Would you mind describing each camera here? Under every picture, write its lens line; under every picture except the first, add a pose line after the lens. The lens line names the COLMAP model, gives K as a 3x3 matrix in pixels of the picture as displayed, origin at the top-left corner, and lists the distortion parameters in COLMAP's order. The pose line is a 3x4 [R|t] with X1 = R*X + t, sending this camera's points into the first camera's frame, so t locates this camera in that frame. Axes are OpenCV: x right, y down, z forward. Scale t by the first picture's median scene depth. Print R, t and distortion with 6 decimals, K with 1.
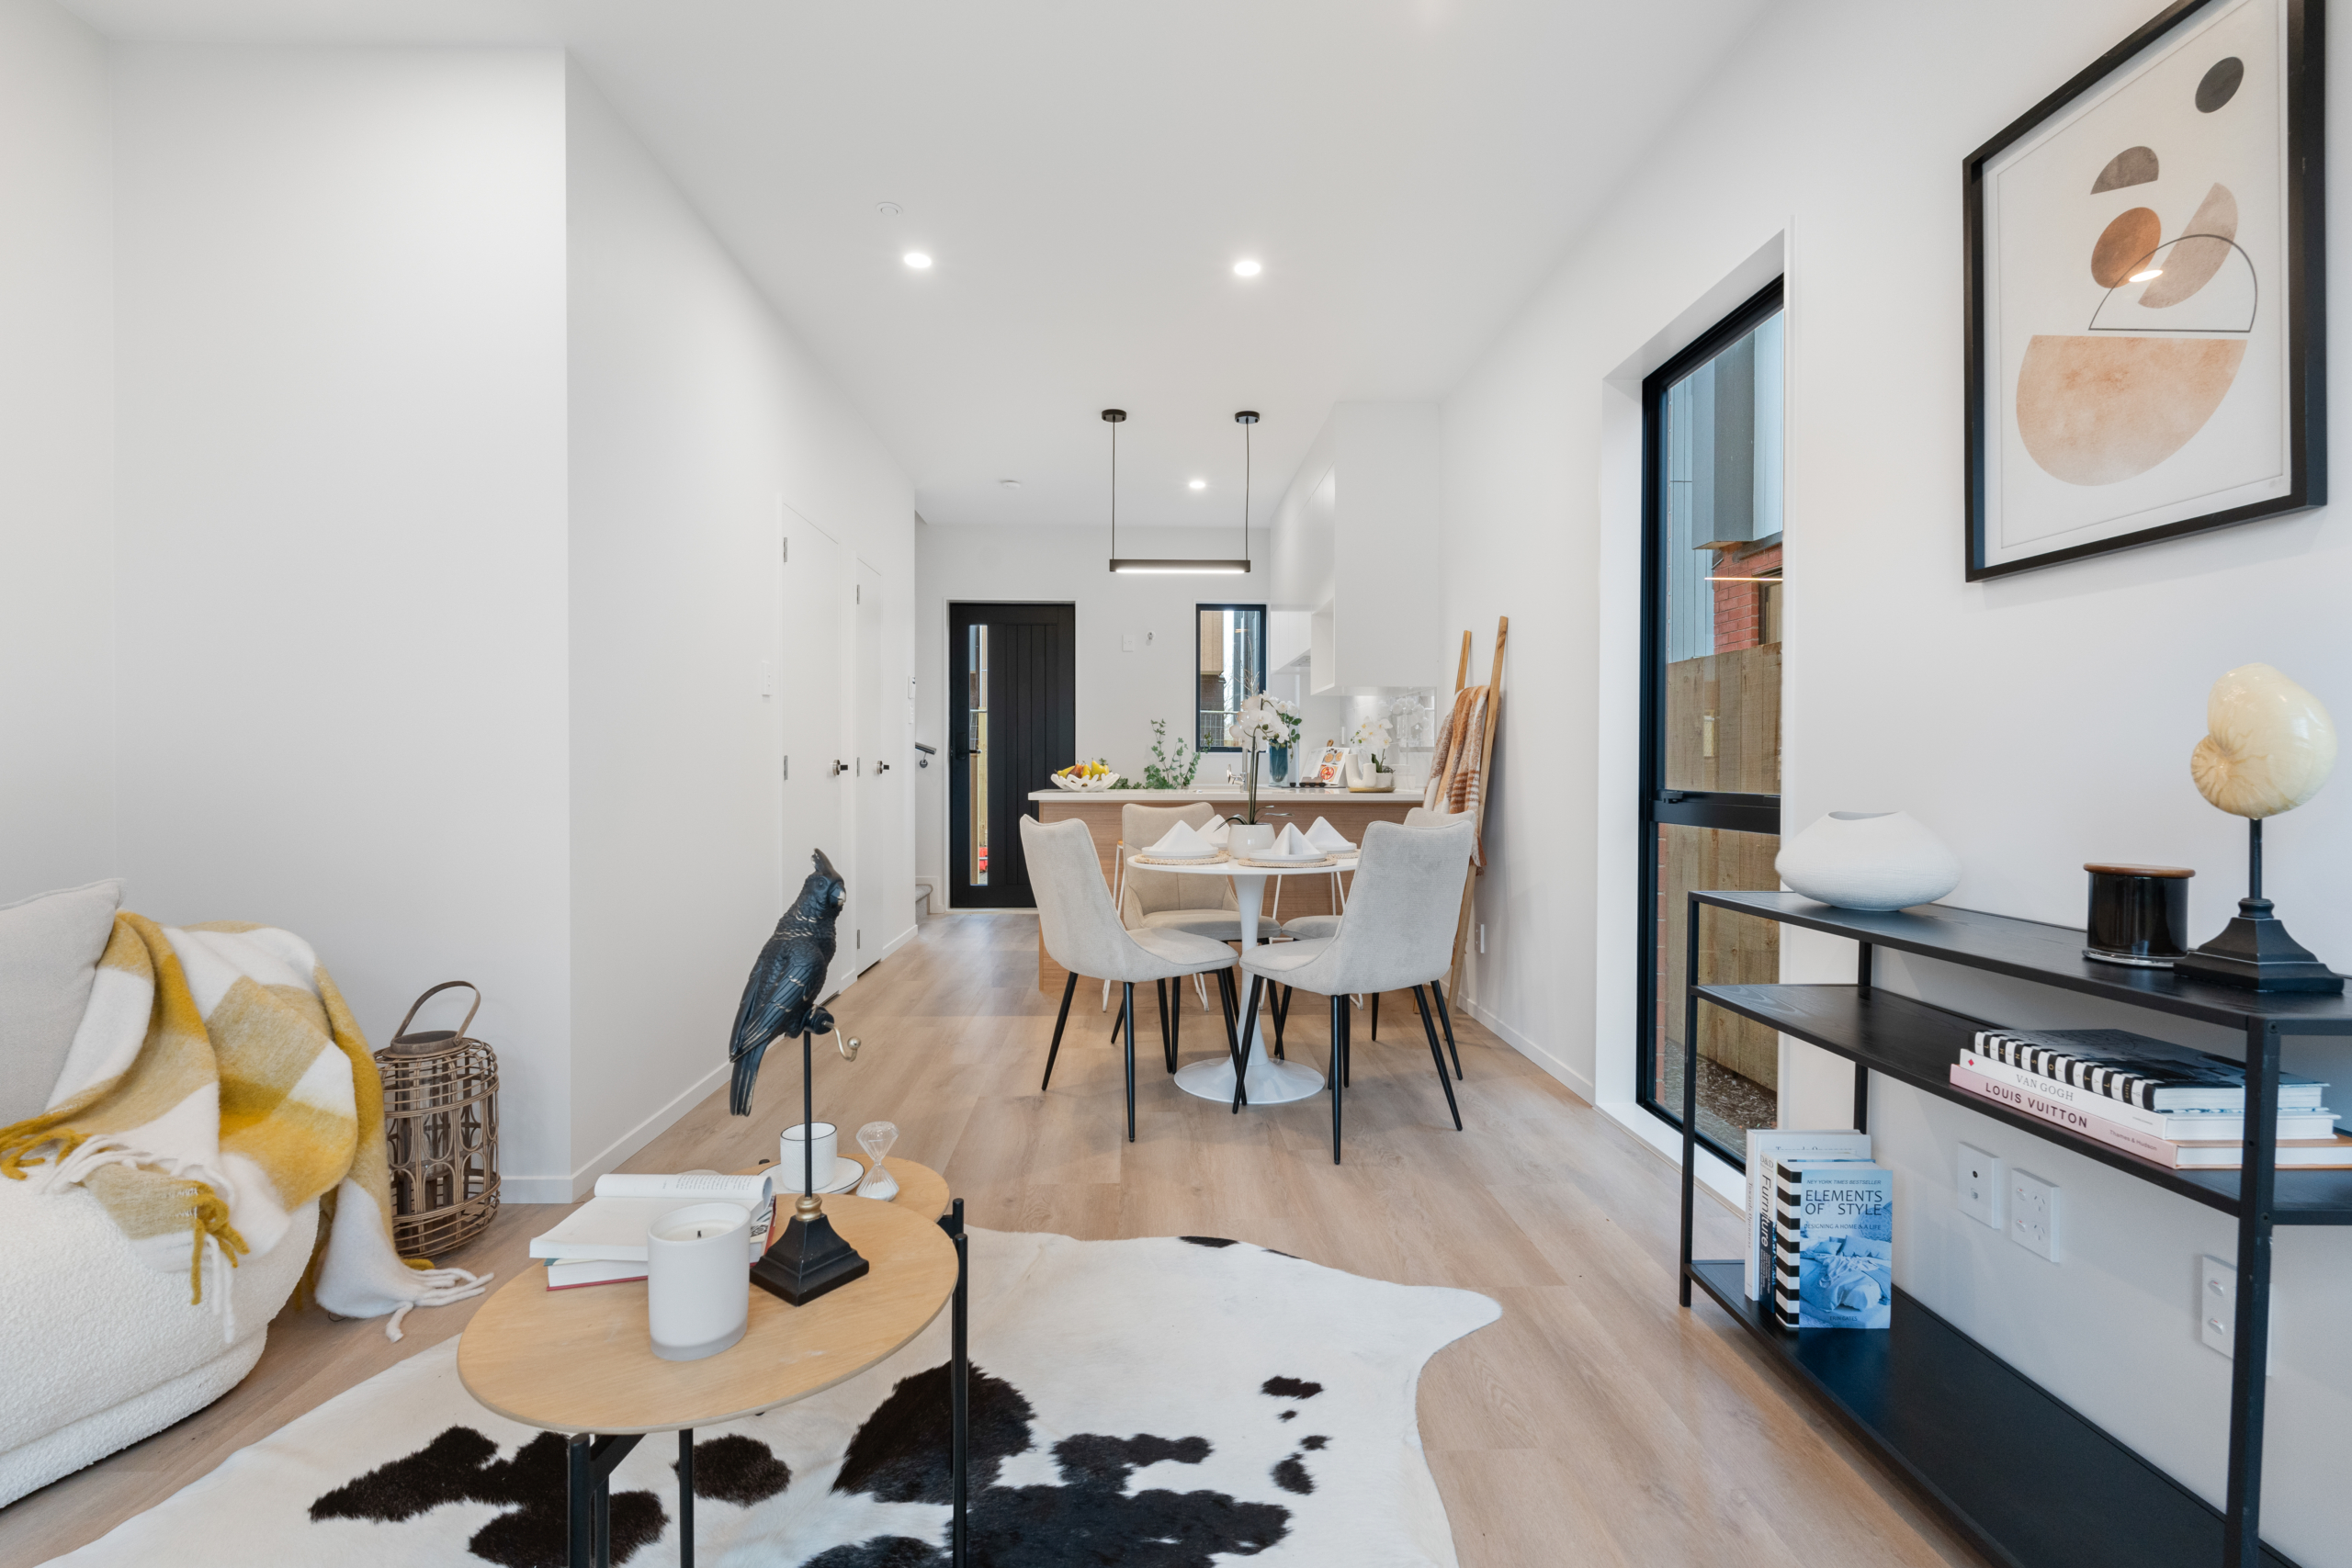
lens RADIAL K [[1037.0, 0, 1174.4], [0, 1037.0, 772.4], [0, 0, 1]] dist [-0.002533, 0.000270]
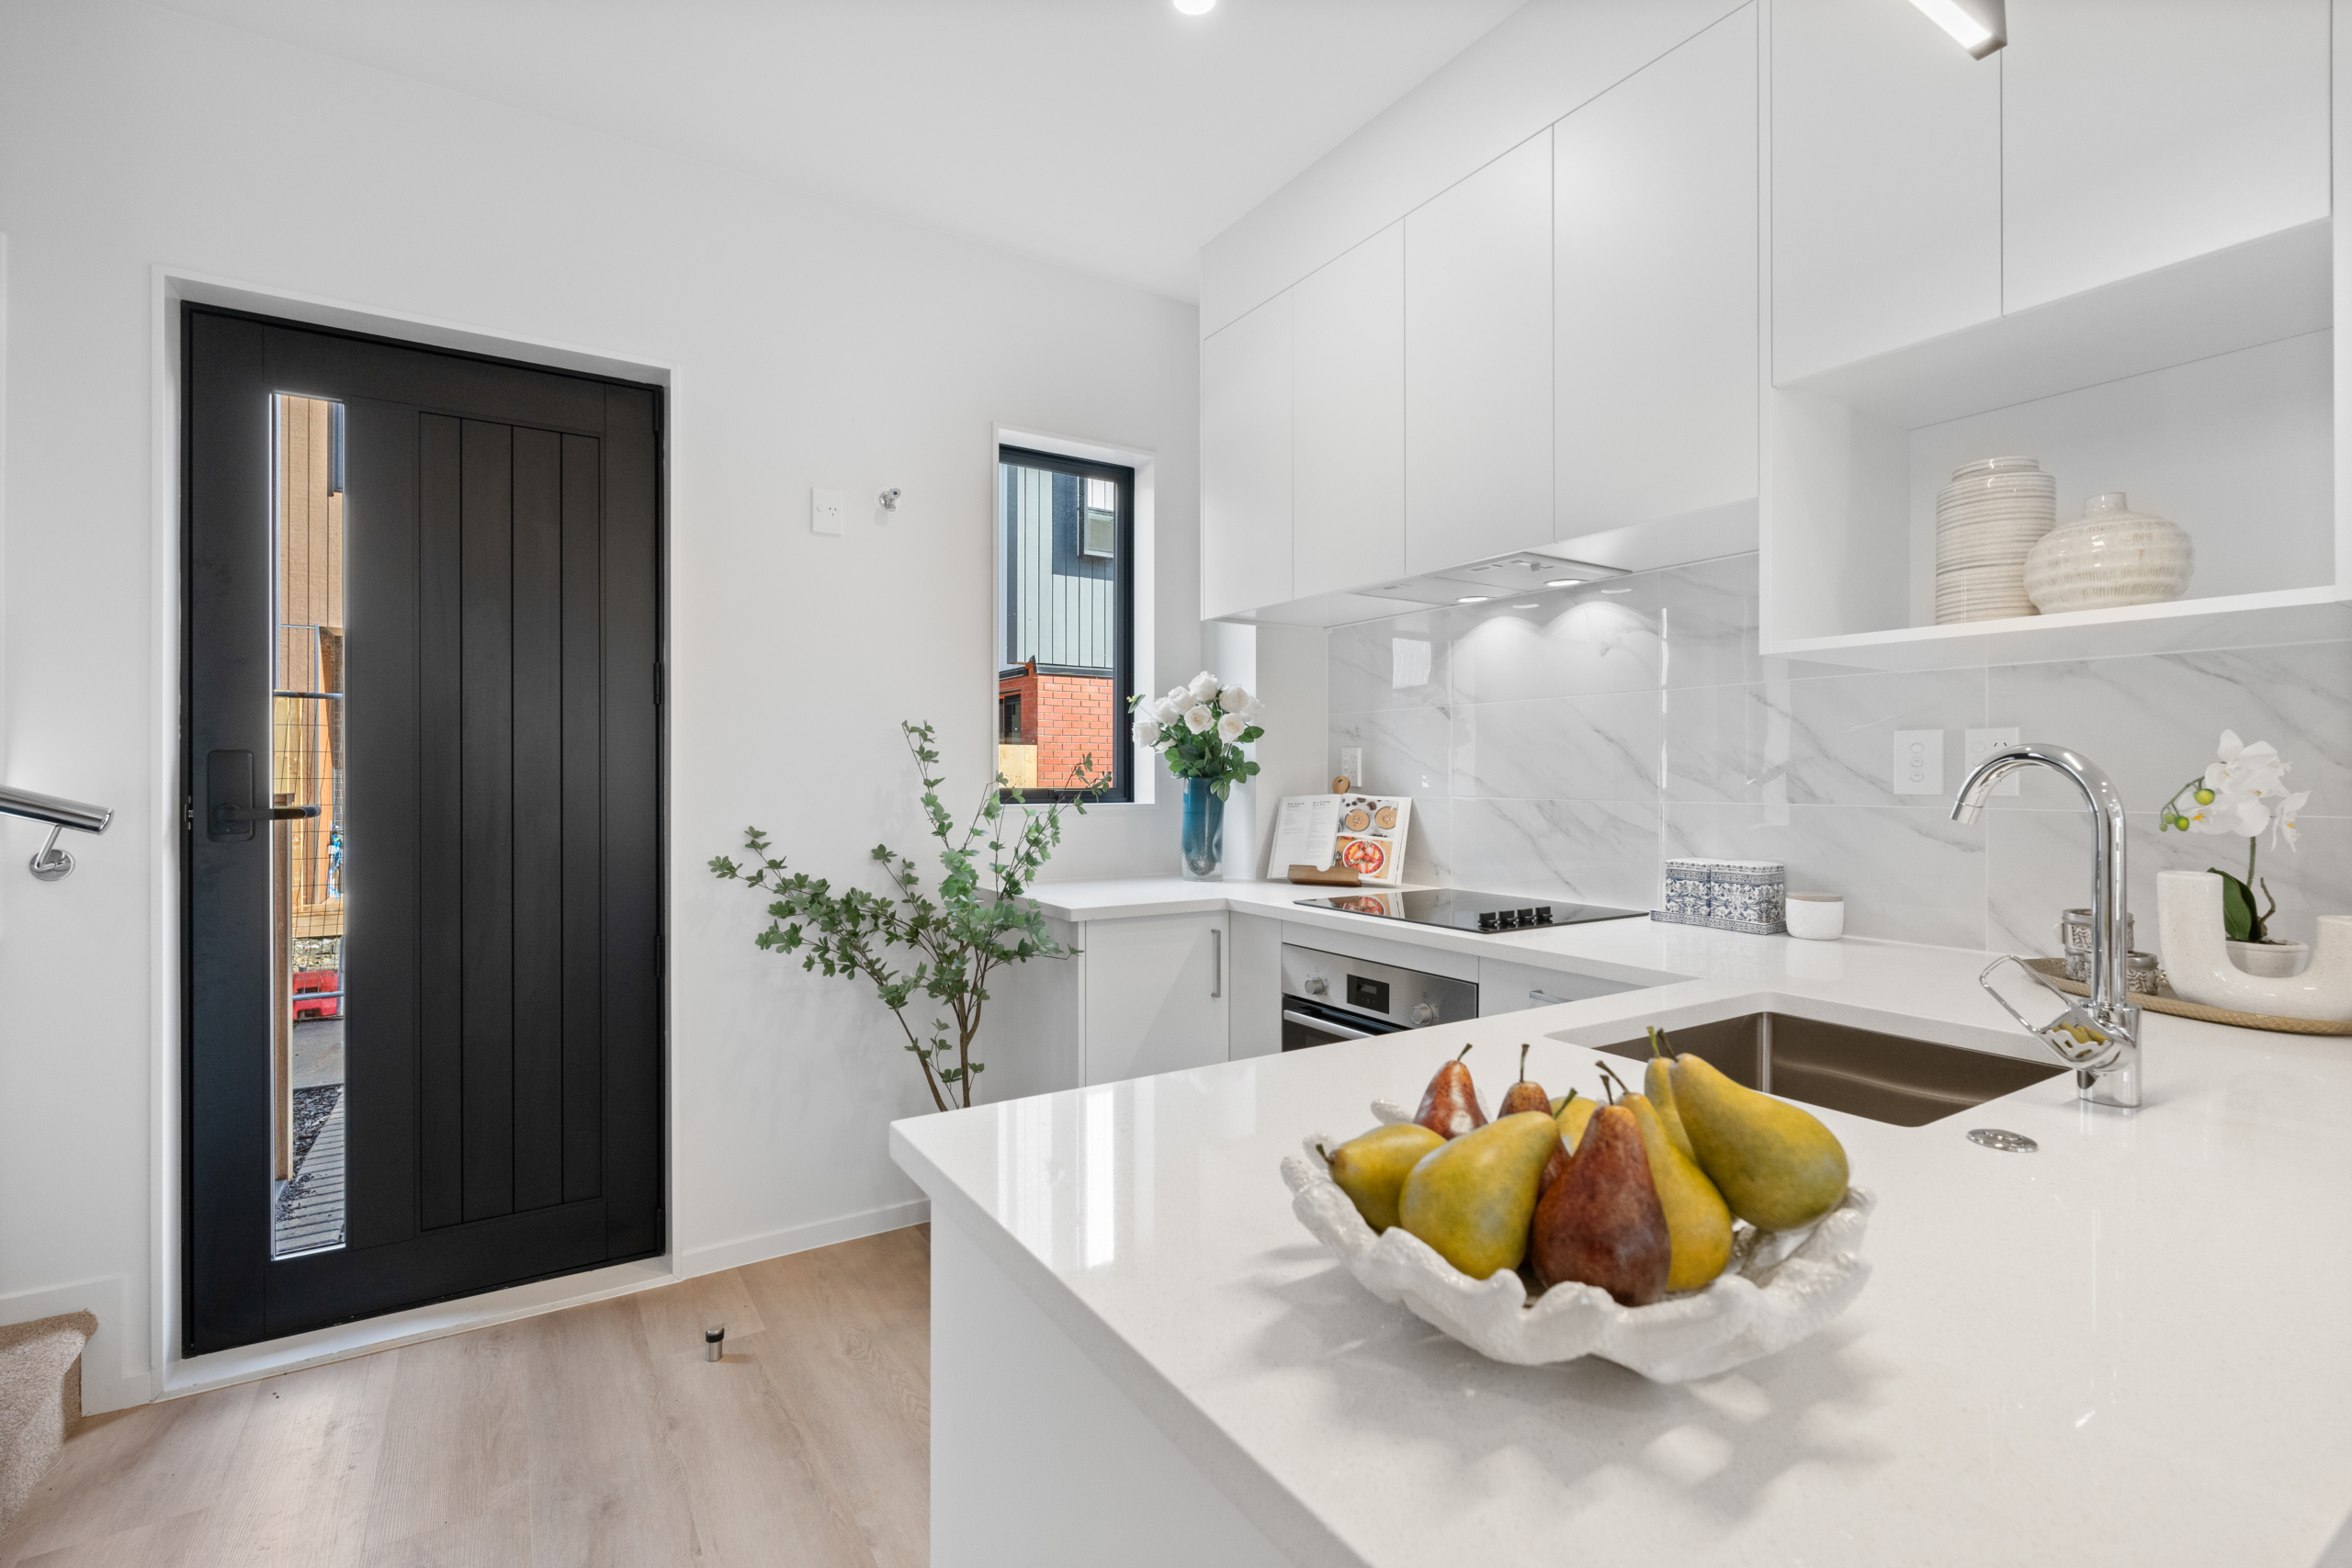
lens RADIAL K [[1062.9, 0, 1176.2], [0, 1062.9, 777.9], [0, 0, 1]] dist [-0.001835, -0.000099]
pose [[0.864329, -0.002987, 0.502918, -0.519060], [0.004038, 0.999991, -0.001000, -0.119316], [-0.502911, 0.002895, 0.864333, 2.498020]]
